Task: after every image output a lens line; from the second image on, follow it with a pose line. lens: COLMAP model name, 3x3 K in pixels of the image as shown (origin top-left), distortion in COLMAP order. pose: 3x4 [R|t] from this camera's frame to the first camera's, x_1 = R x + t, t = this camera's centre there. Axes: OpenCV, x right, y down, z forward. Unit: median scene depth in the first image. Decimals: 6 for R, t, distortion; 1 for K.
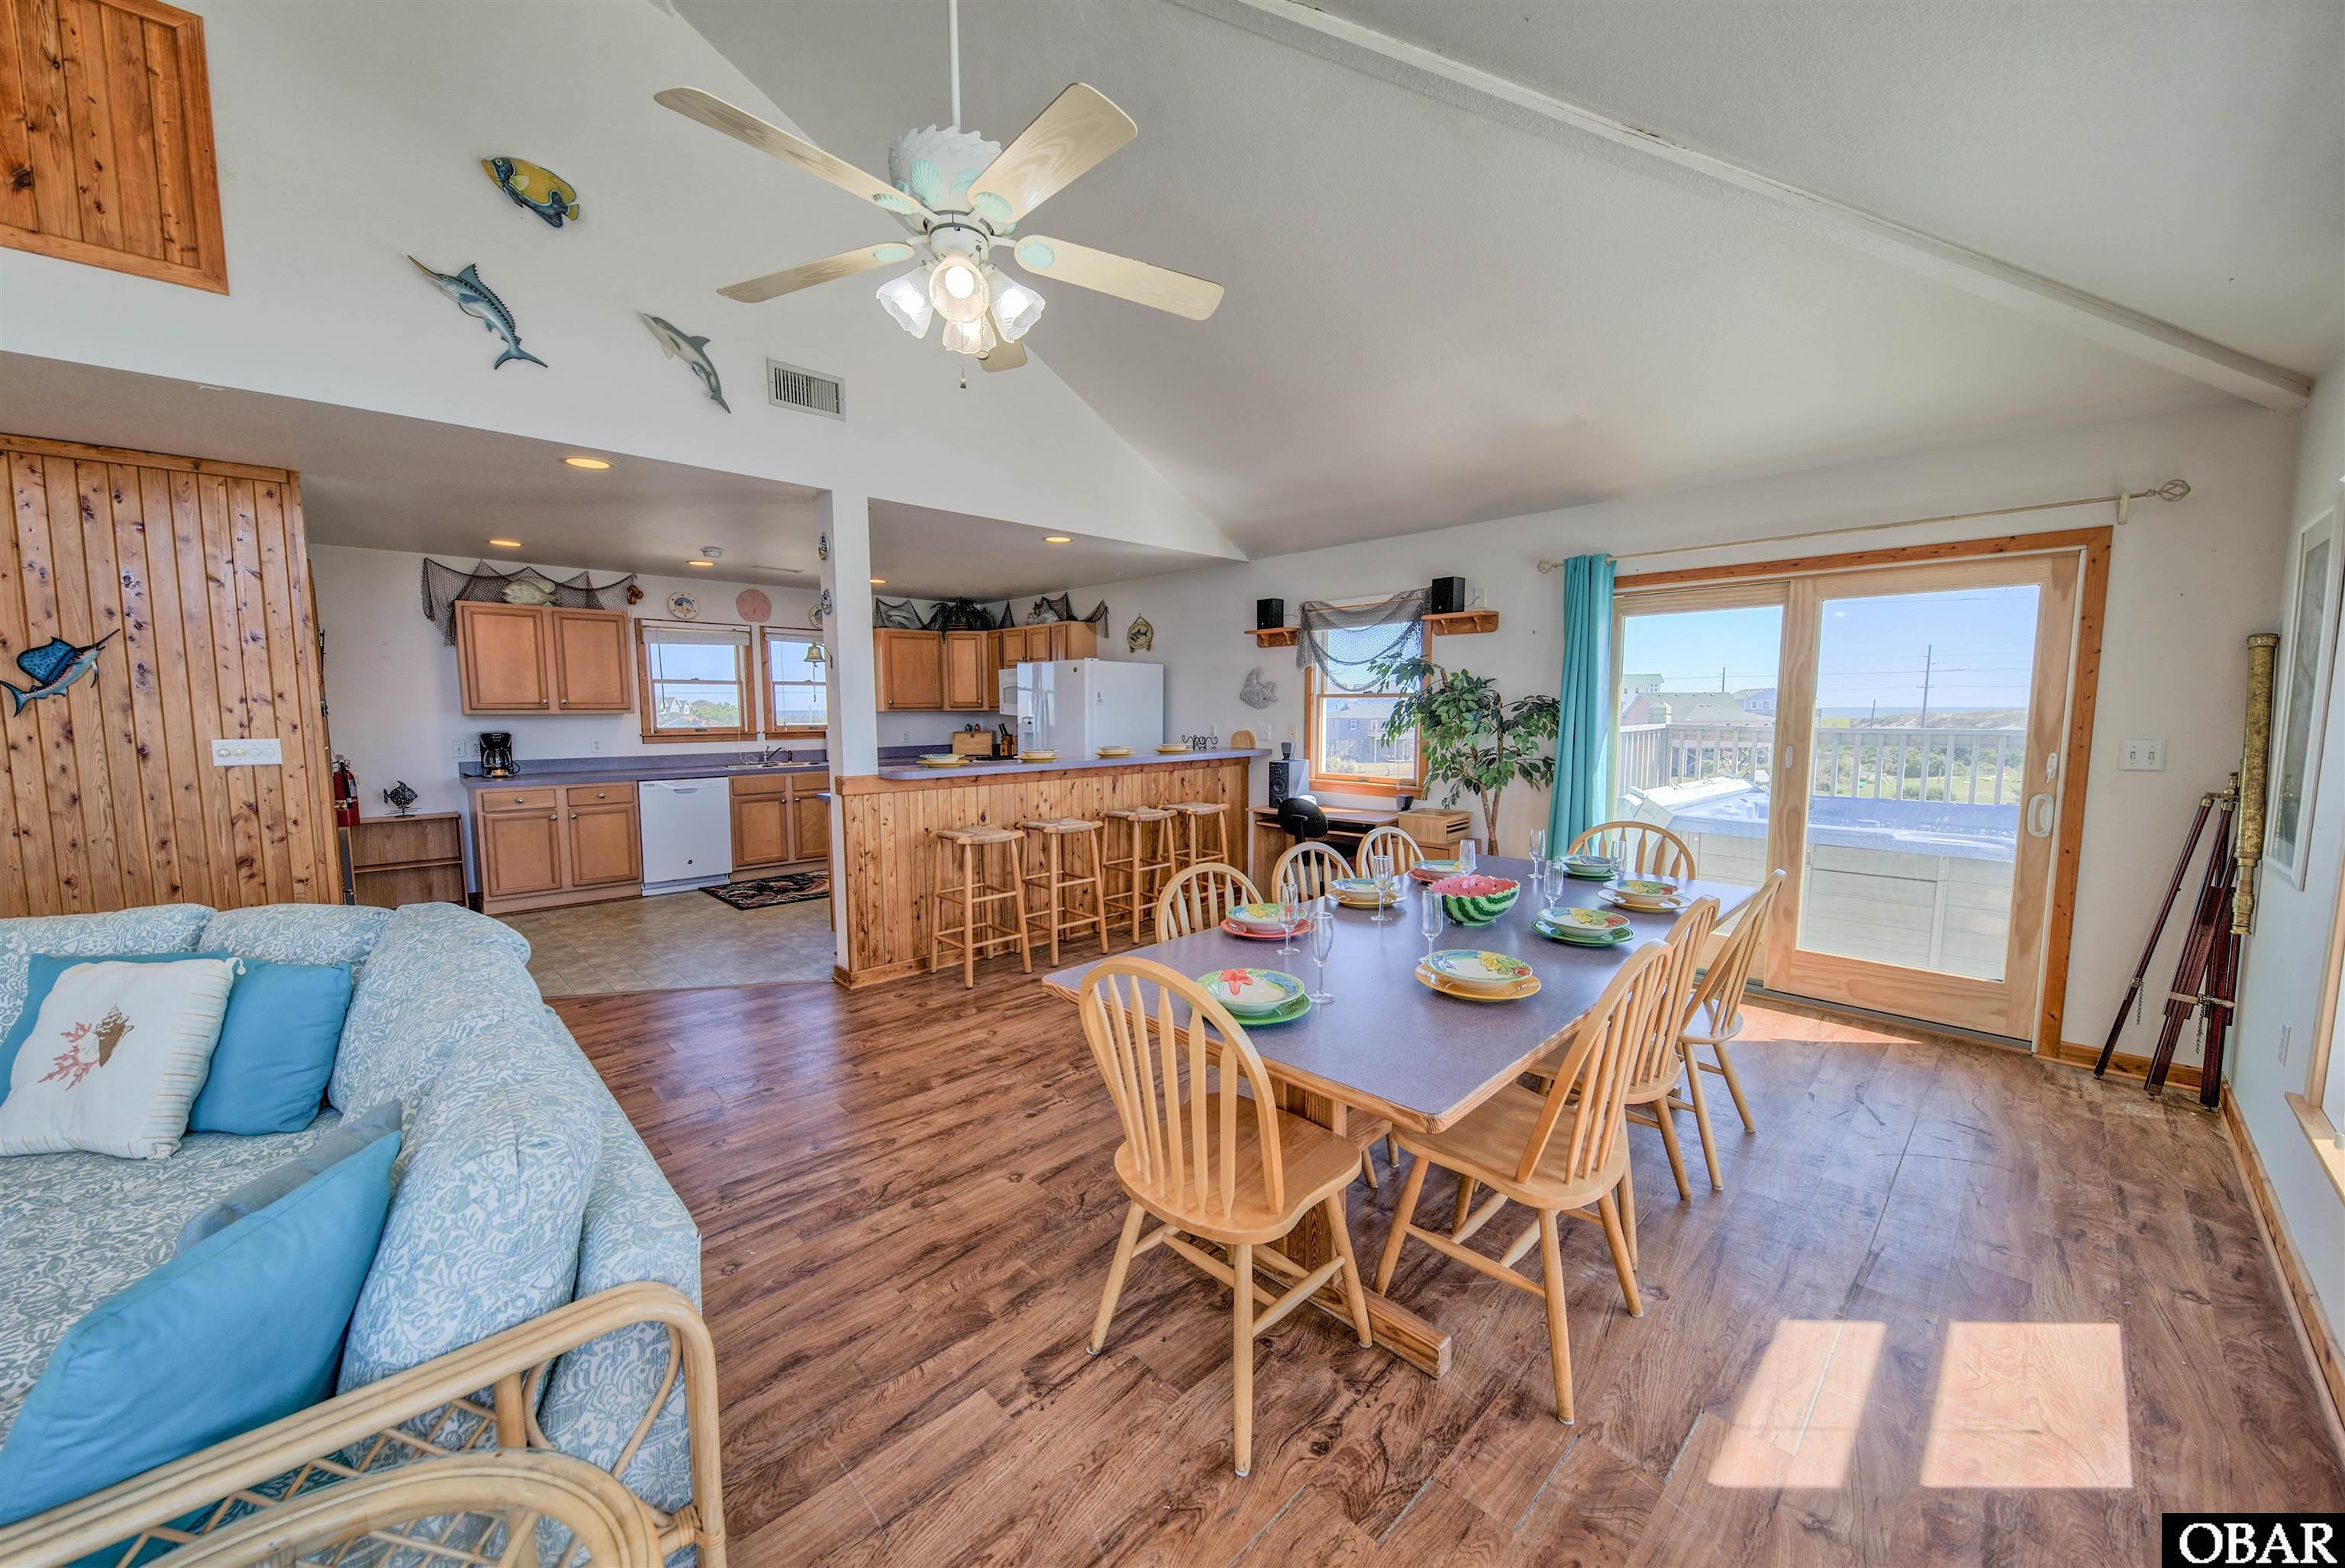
lens RADIAL K [[861.9, 0, 1181.3], [0, 861.9, 791.6], [0, 0, 1]] dist [0.005902, -0.003783]
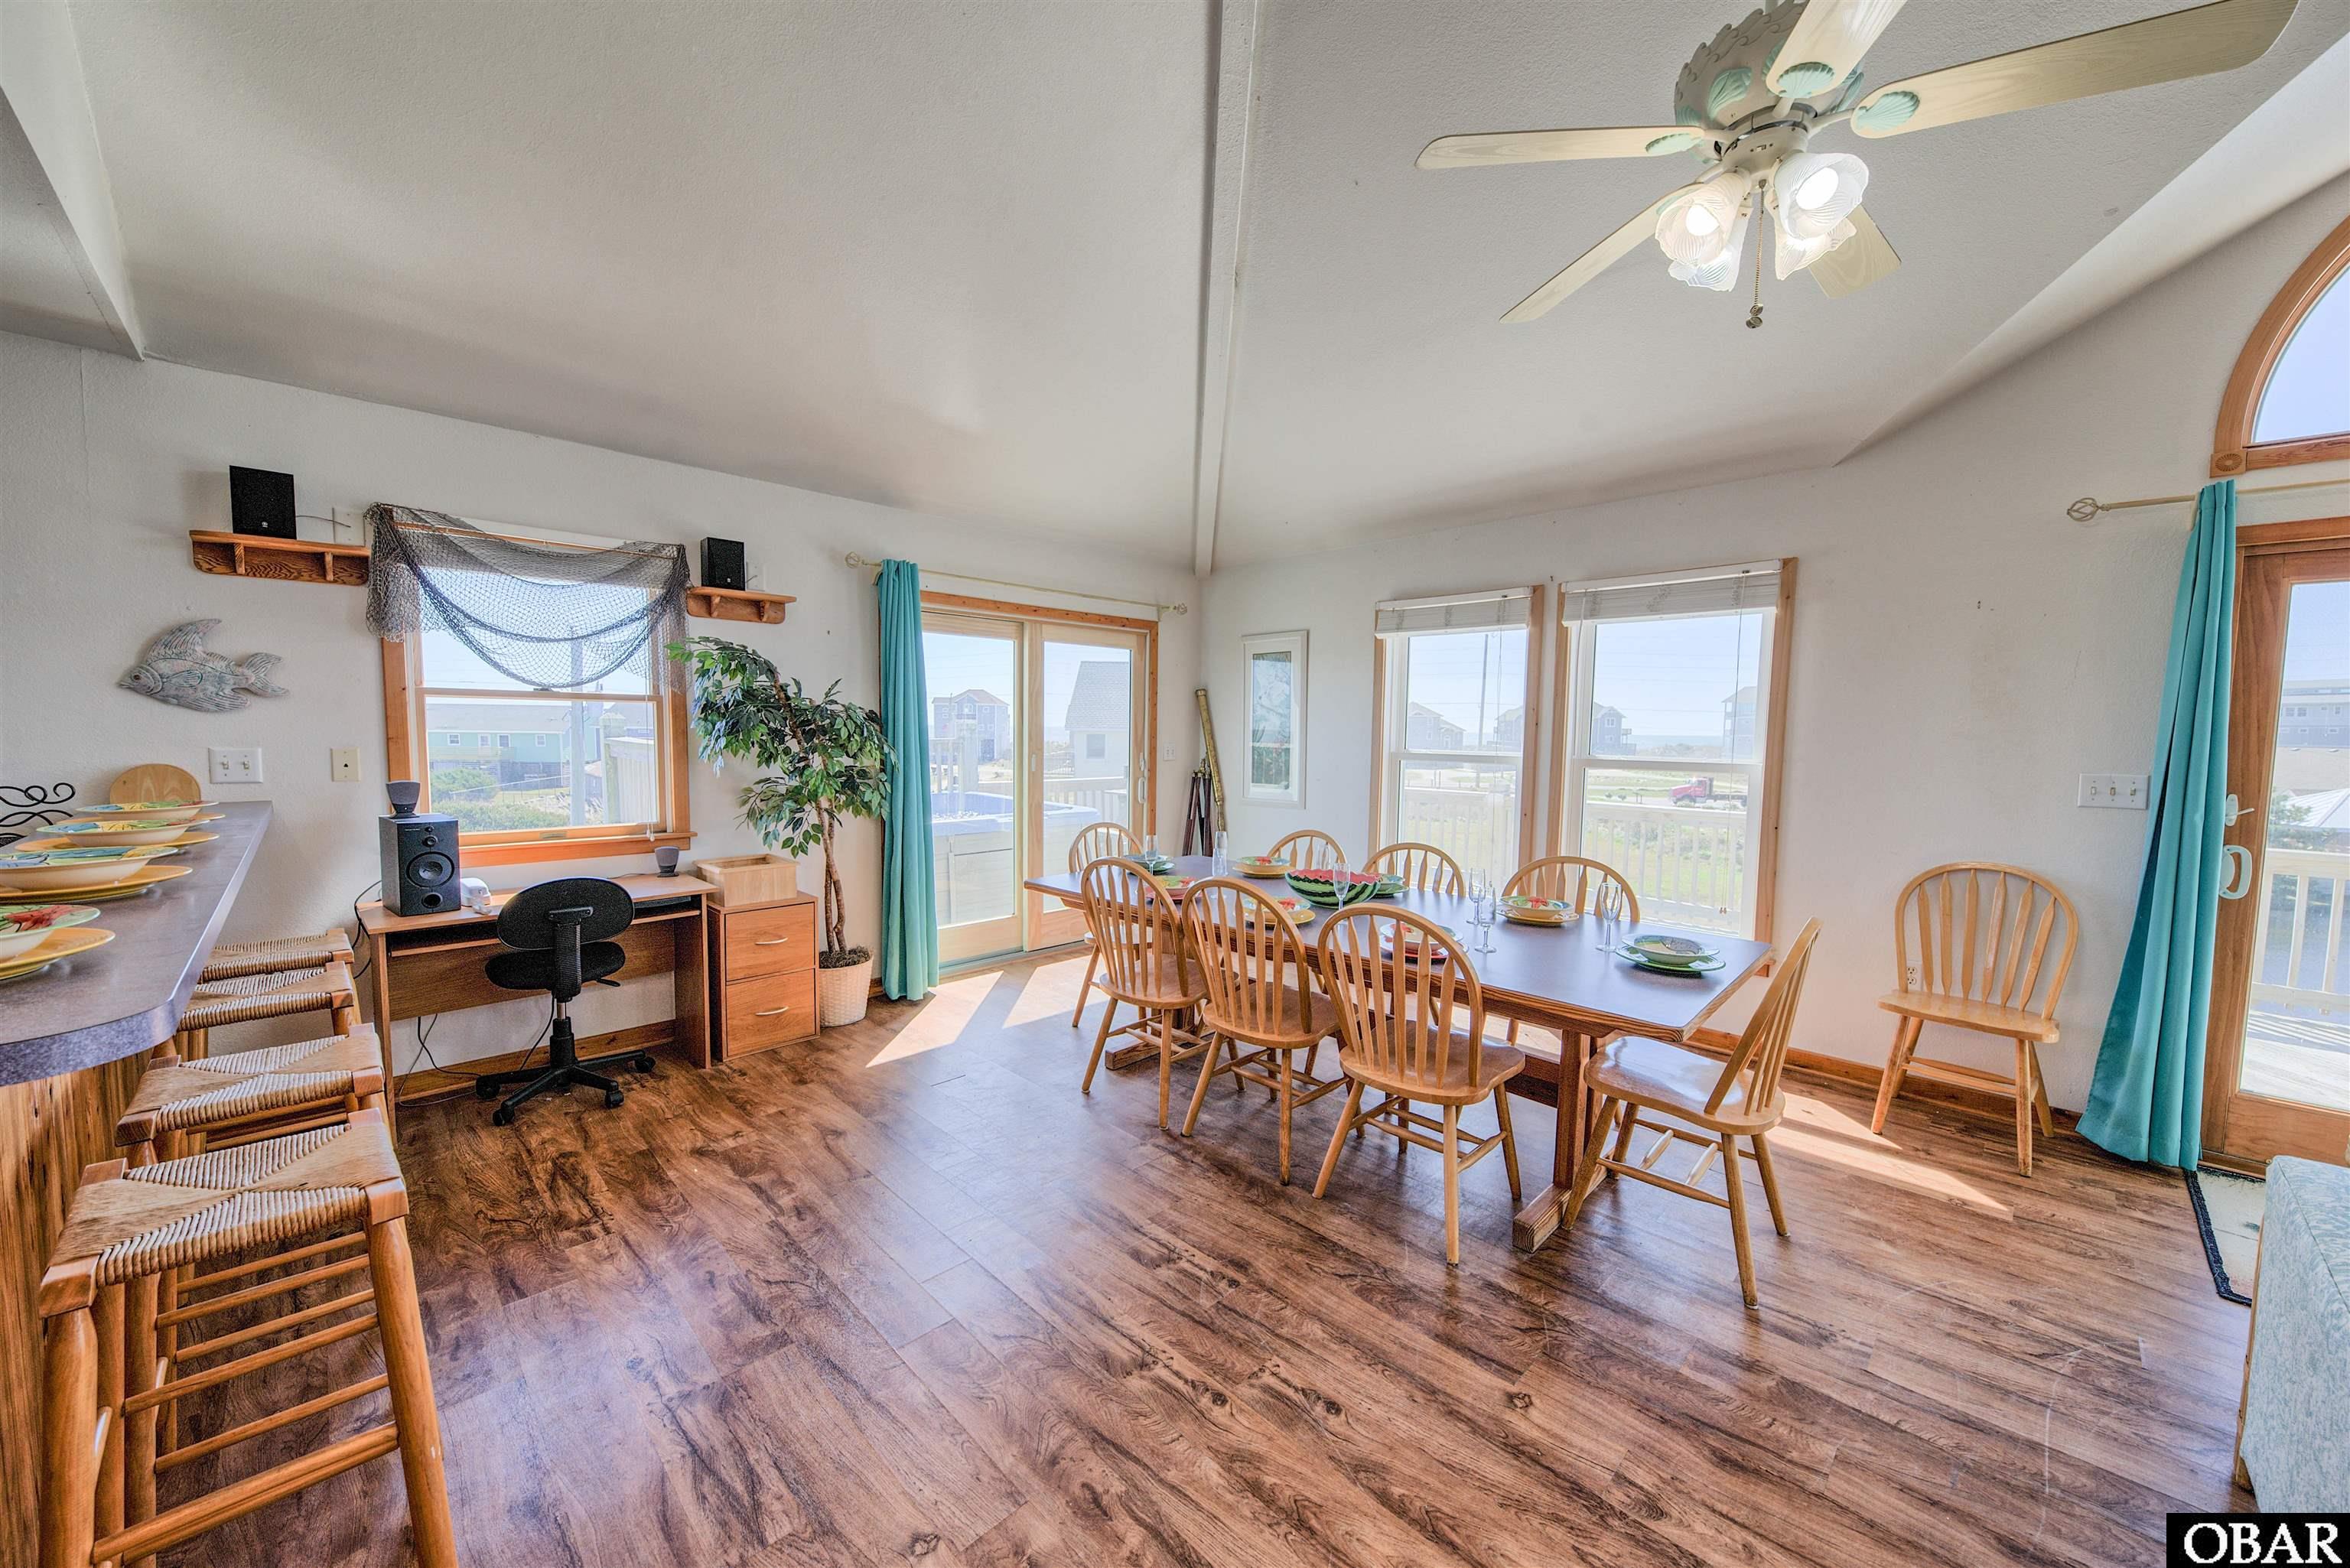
lens RADIAL K [[863.7, 0, 1175.3], [0, 863.7, 793.6], [0, 0, 1]] dist [0.005902, -0.003783]
pose [[-0.011231, -0.074458, 0.997161, -0.453714], [0.082032, 0.993794, 0.075131, -0.060916], [-0.996566, 0.082643, -0.005054, 0.663238]]
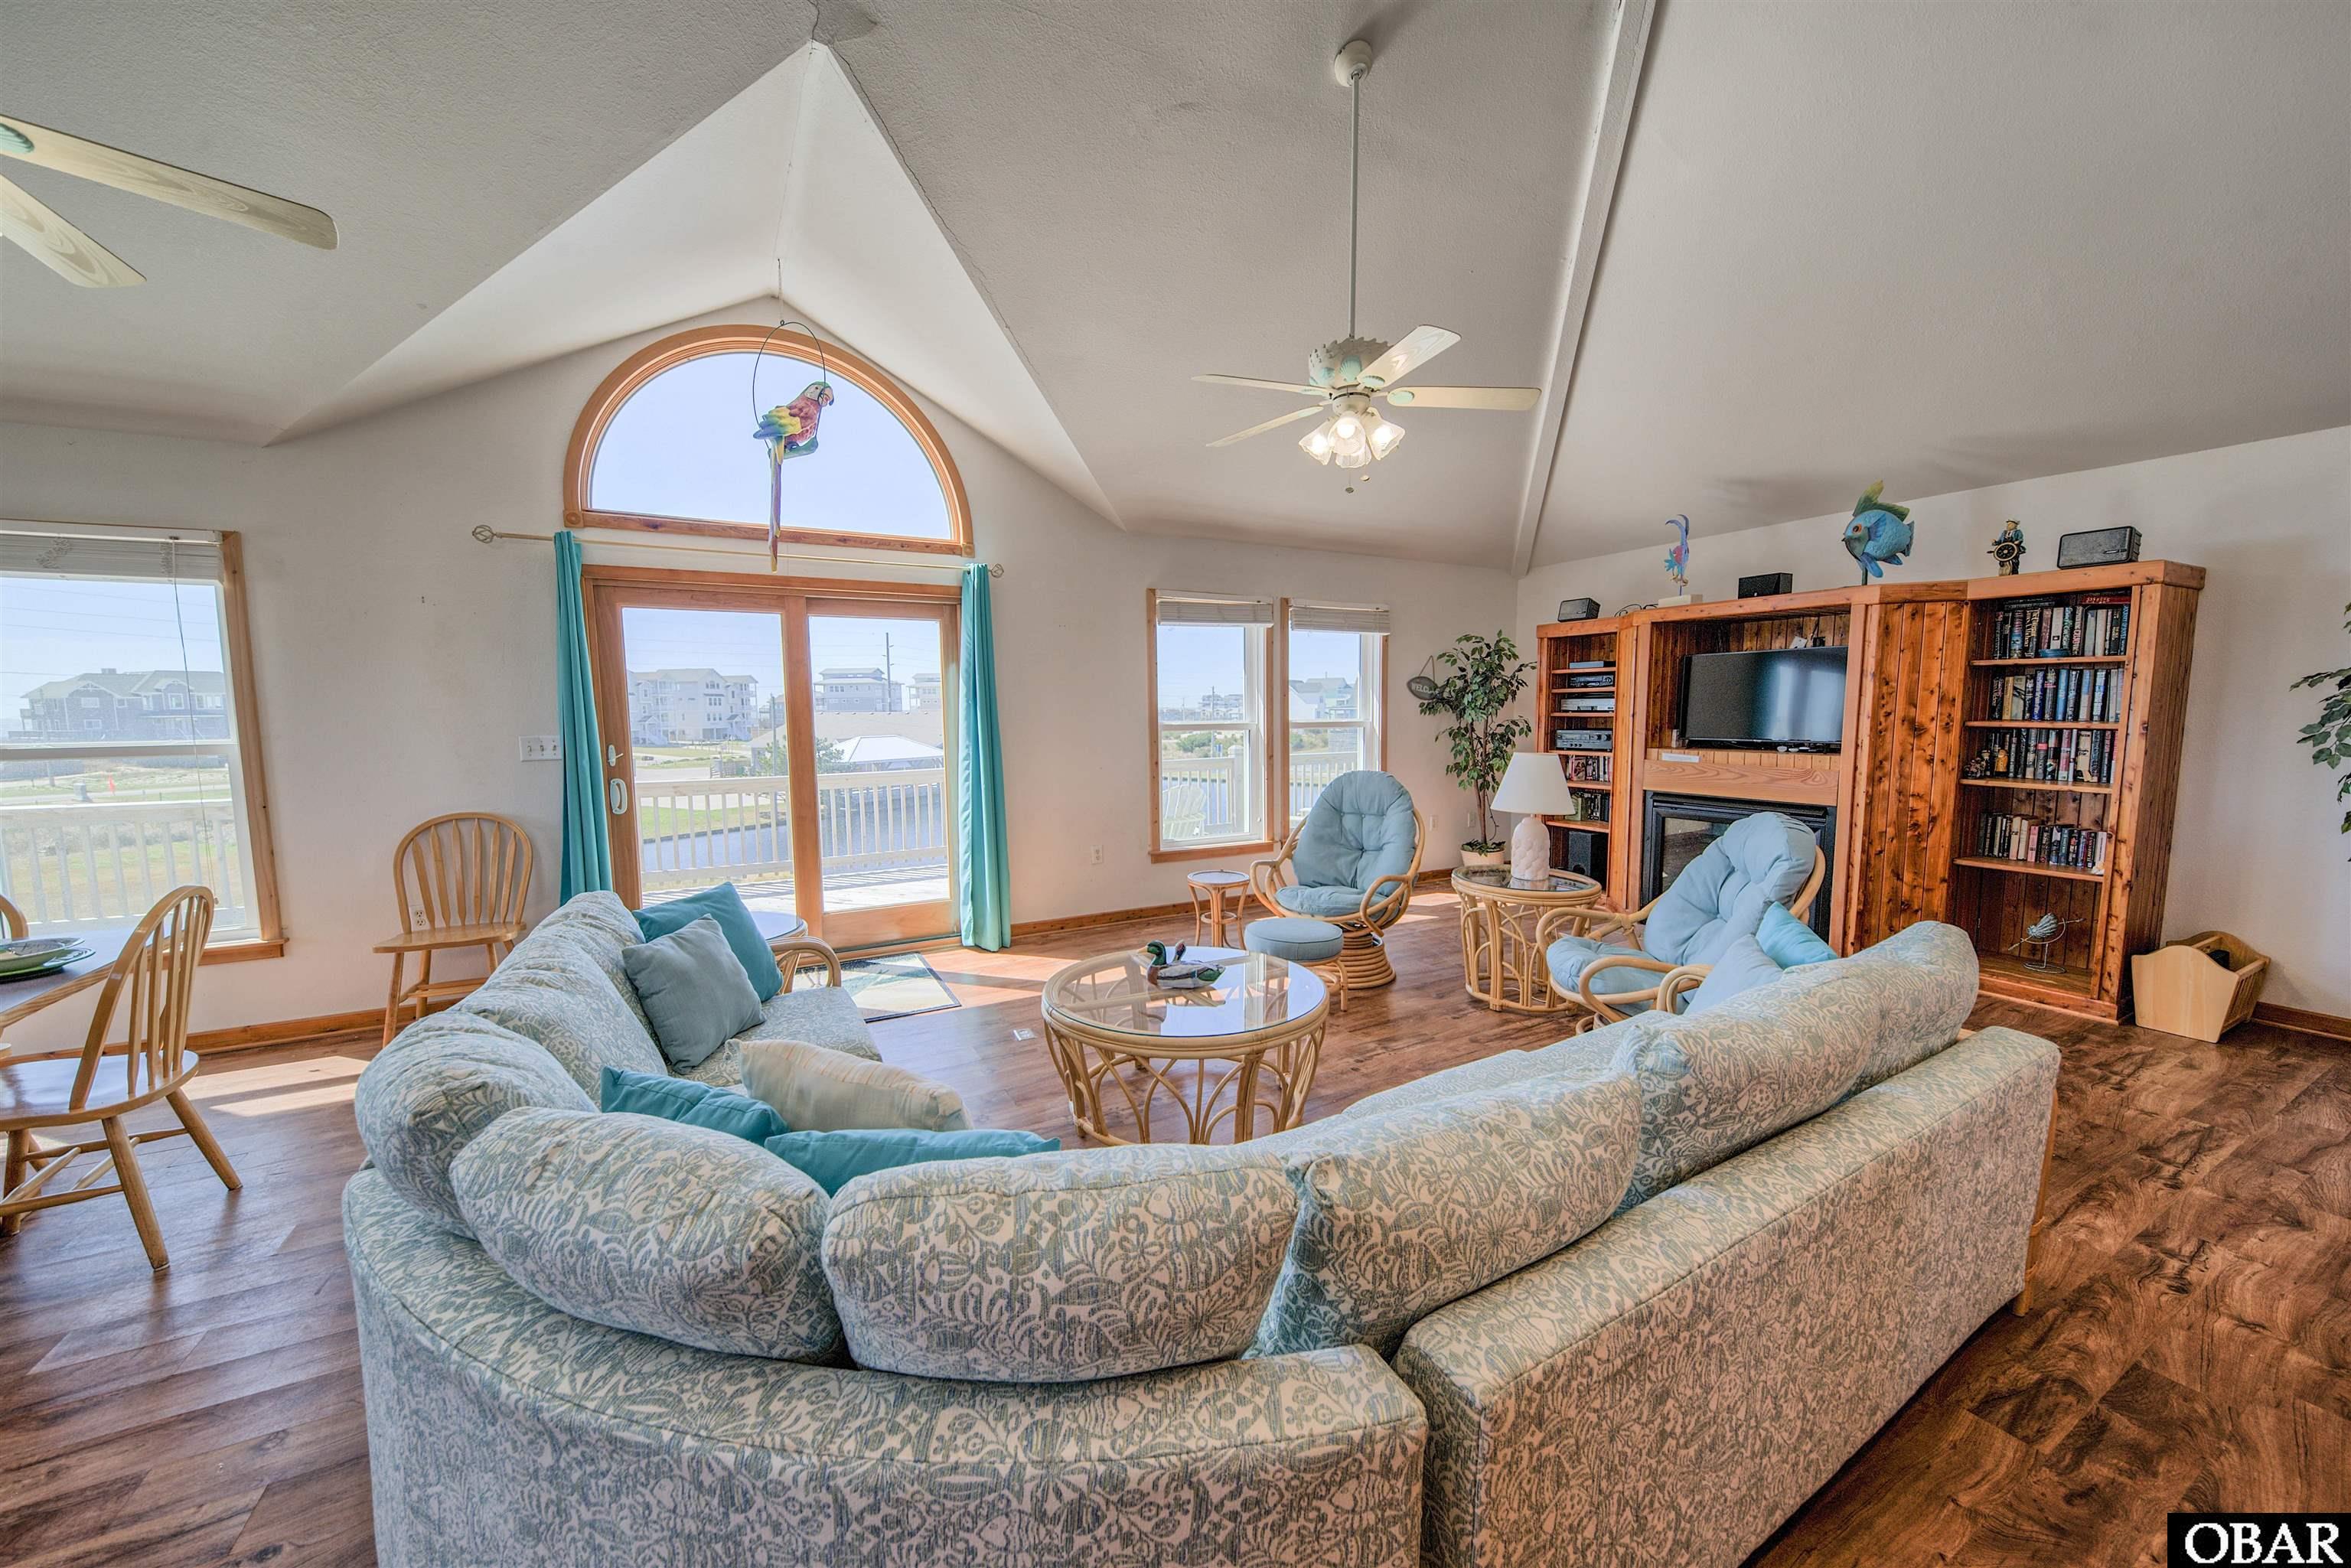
lens RADIAL K [[864.1, 0, 1163.7], [0, 864.1, 787.1], [0, 0, 1]] dist [0.005902, -0.003783]
pose [[-0.961058, -0.014221, 0.275981, -0.659572], [0.038560, 0.982005, 0.184879, -0.056073], [-0.273644, 0.188321, -0.943215, 0.627070]]
